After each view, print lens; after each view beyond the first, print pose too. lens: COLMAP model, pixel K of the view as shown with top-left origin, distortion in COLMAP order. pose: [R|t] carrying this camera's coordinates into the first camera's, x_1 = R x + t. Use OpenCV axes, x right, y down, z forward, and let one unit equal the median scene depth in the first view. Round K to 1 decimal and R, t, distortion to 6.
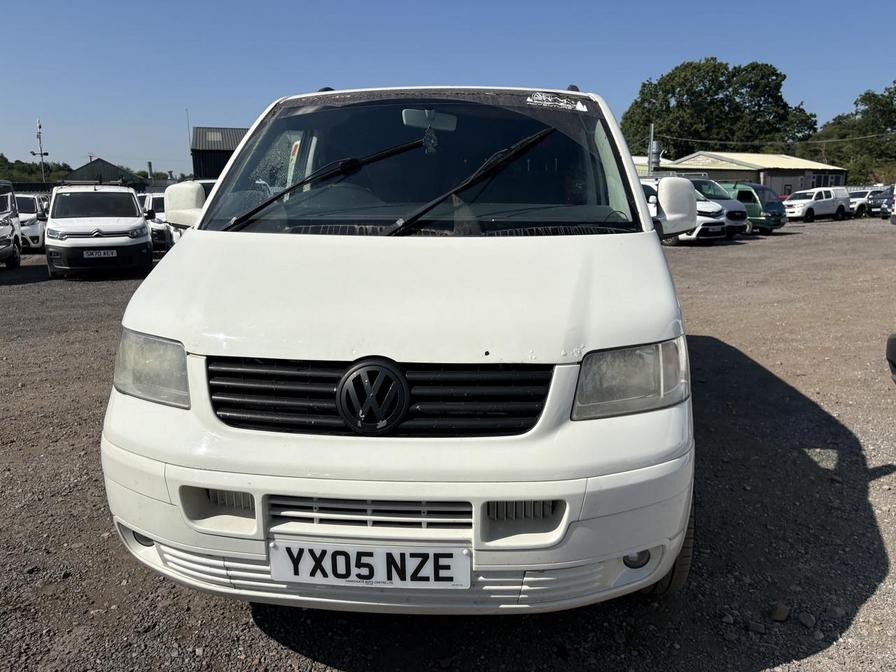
lens RADIAL K [[663.7, 0, 473.6], [0, 663.7, 333.3], [0, 0, 1]] dist [0.013695, 0.000463]
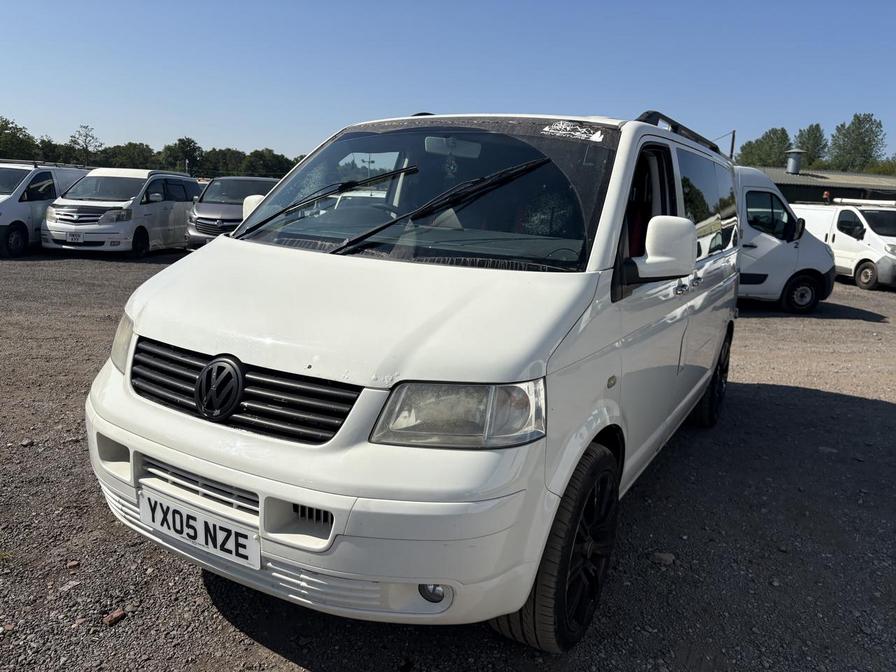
lens RADIAL K [[663.7, 0, 457.9], [0, 663.7, 354.2], [0, 0, 1]] dist [0.013695, 0.000463]
pose [[0.908065, 0.145162, -0.392869, 0.680324], [-0.142211, 0.989153, 0.036781, -0.066406], [0.393947, 0.022471, 0.918859, 0.088680]]
